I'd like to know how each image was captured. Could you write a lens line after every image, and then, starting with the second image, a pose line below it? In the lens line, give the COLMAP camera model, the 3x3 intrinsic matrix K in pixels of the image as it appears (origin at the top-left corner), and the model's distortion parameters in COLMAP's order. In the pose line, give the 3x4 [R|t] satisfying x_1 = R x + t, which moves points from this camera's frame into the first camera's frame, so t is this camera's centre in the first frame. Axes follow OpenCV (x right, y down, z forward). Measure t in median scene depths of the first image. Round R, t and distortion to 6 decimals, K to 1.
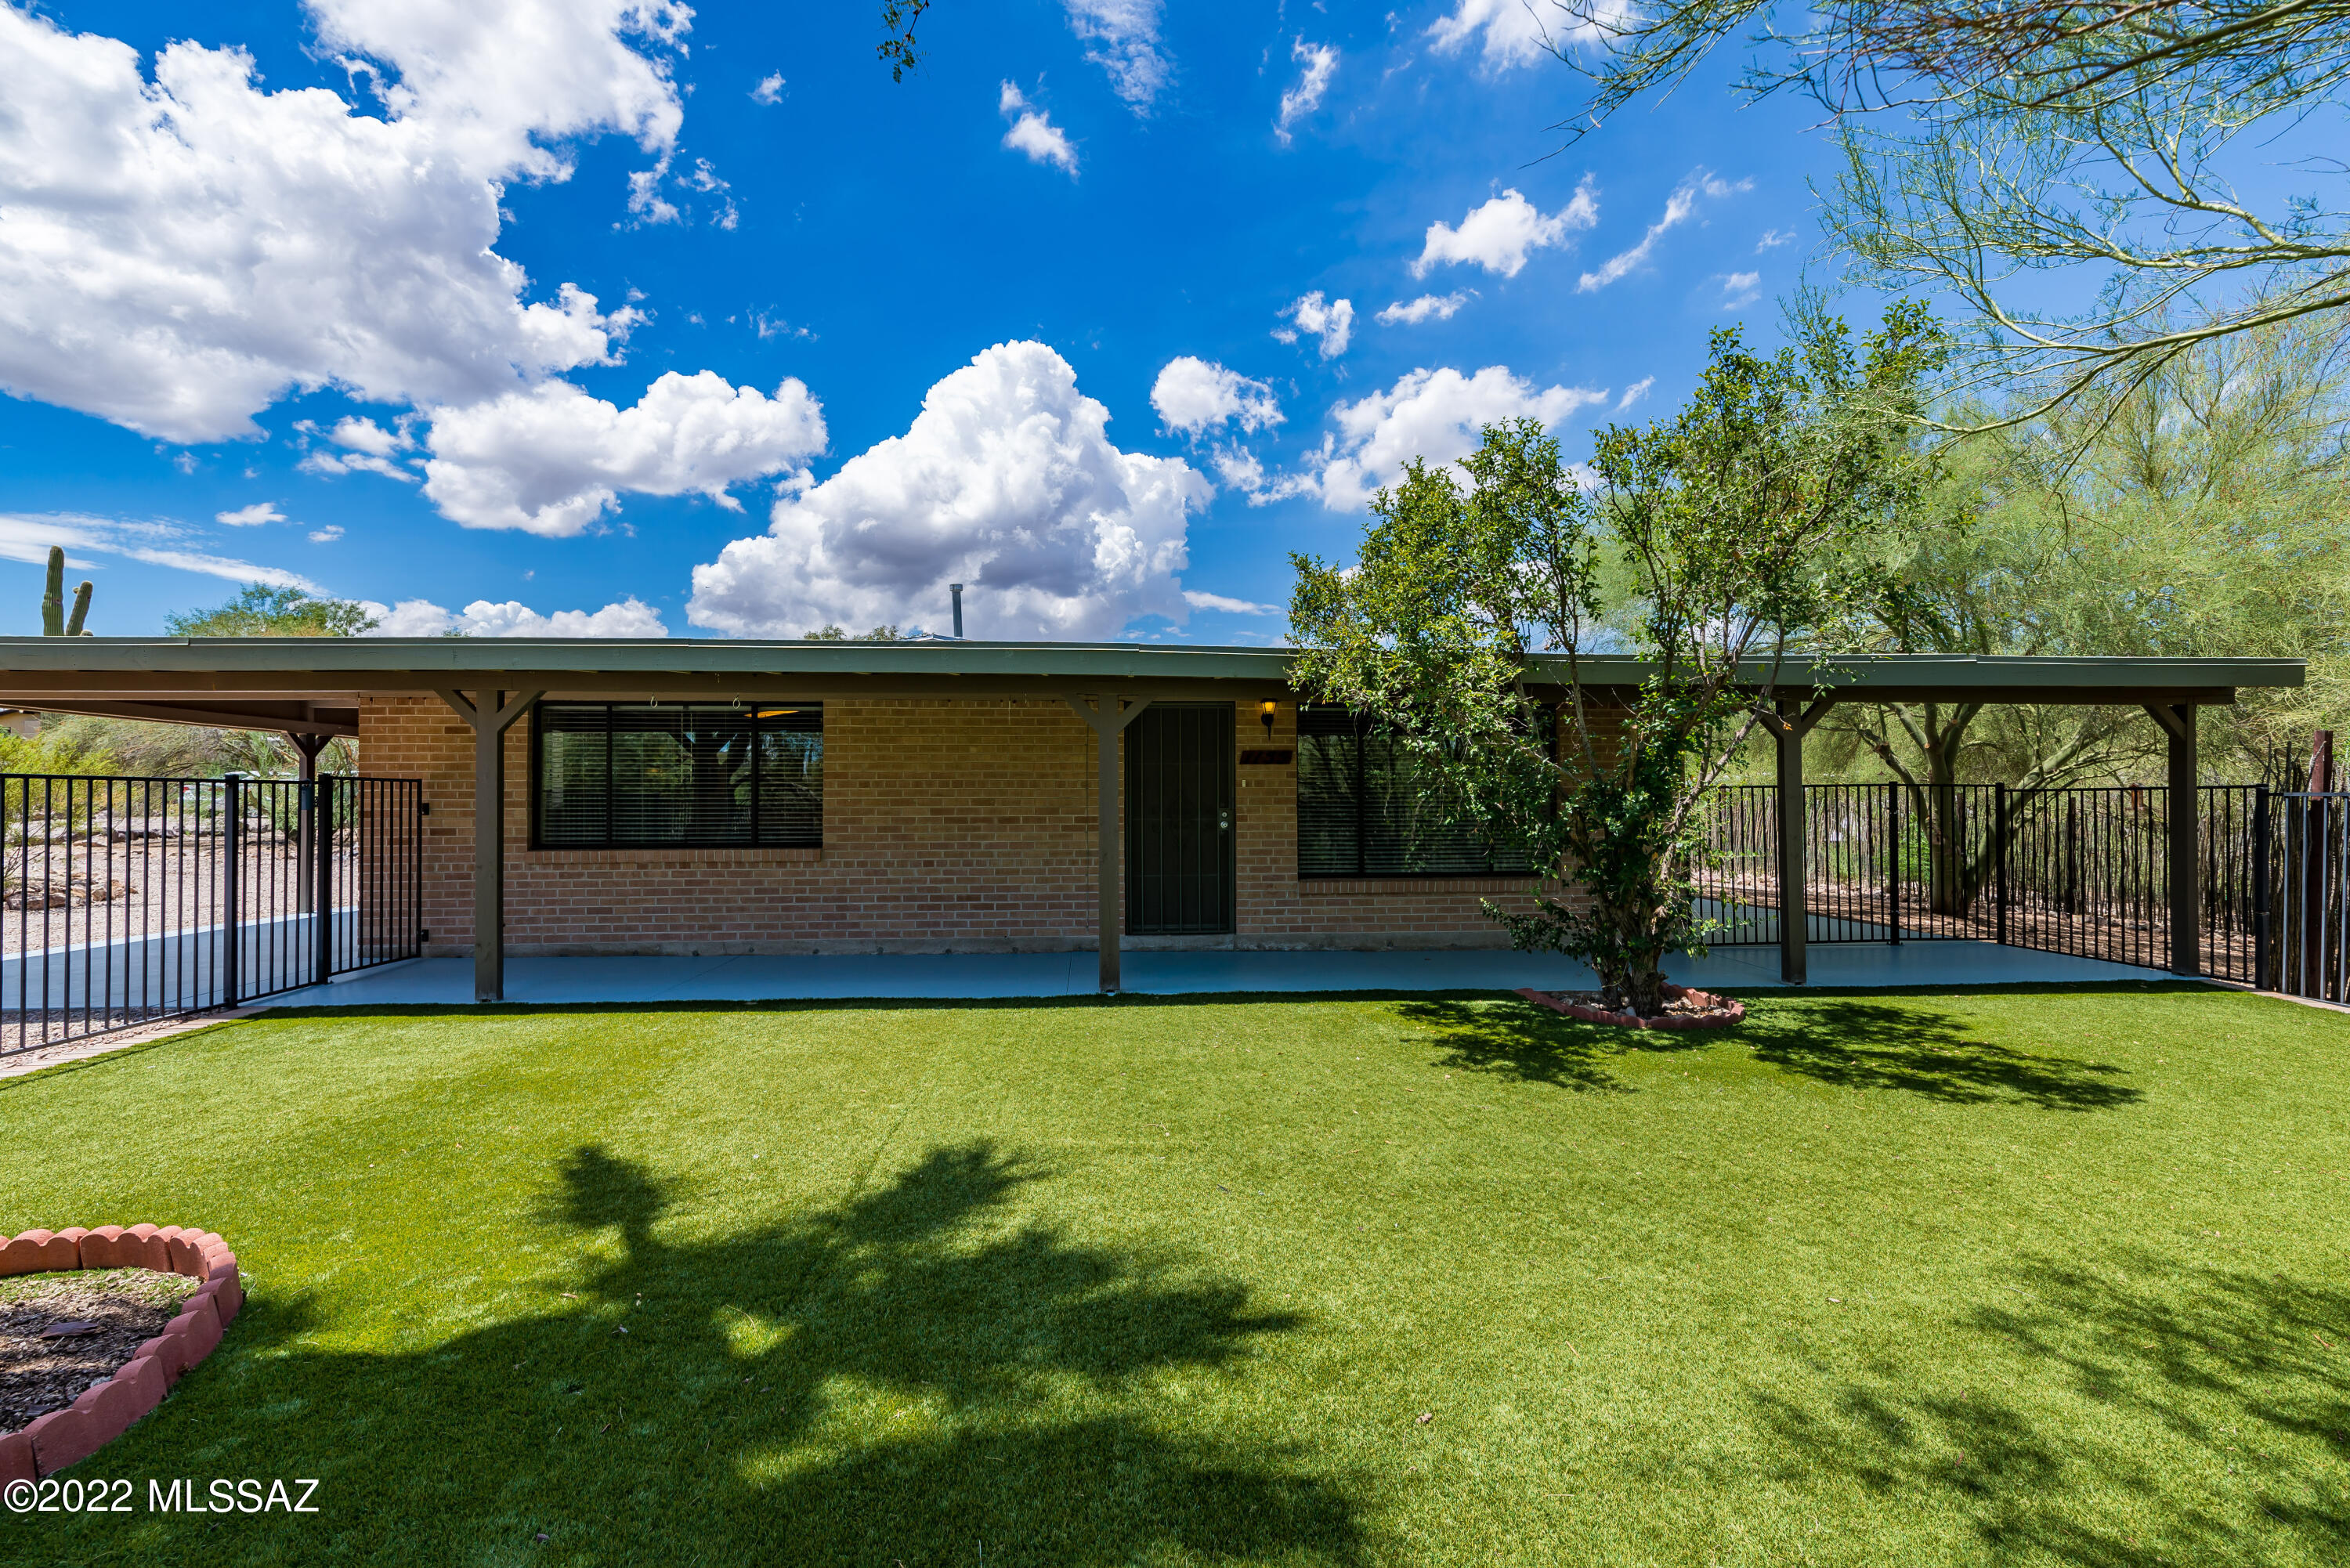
lens RADIAL K [[1018.6, 0, 1177.9], [0, 1018.6, 791.8], [0, 0, 1]] dist [0.002908, 0.000188]
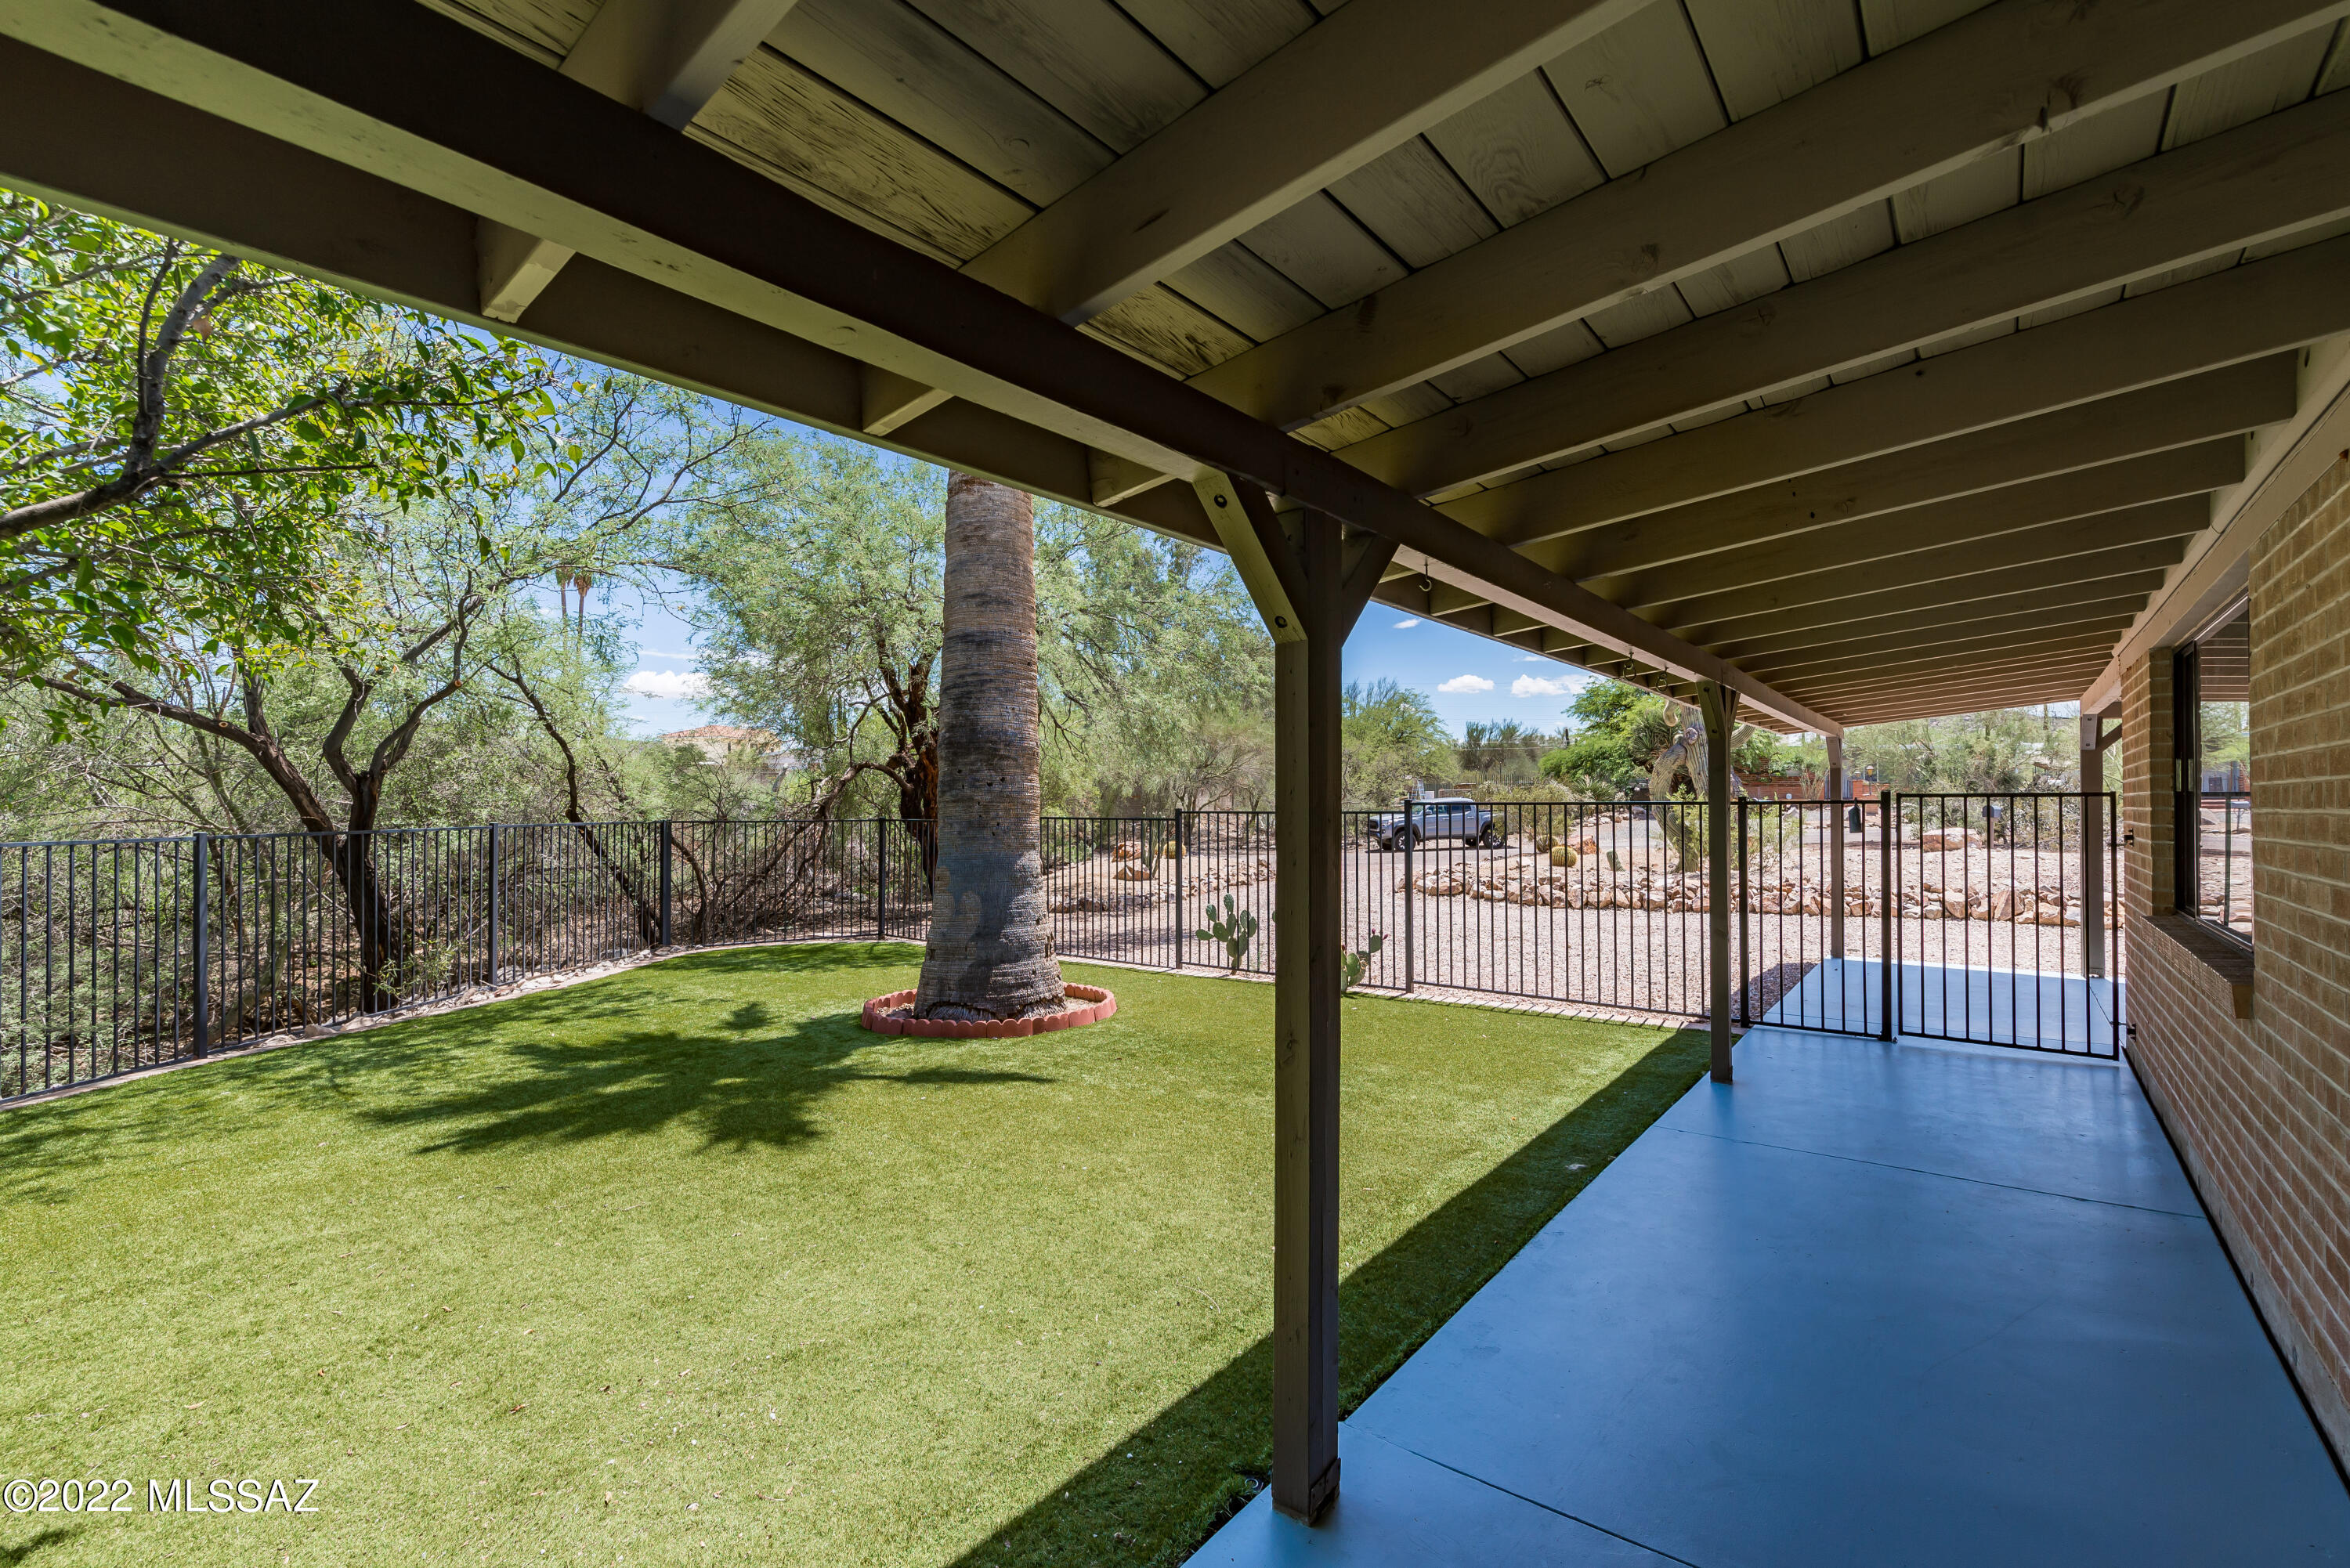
lens RADIAL K [[1018.6, 0, 1177.9], [0, 1018.6, 791.8], [0, 0, 1]] dist [0.002908, 0.000188]
pose [[-0.667377, -0.008942, -0.744667, 0.396565], [0.013162, 0.999630, -0.023800, -0.010791], [0.744604, -0.025685, -0.667012, 2.268284]]
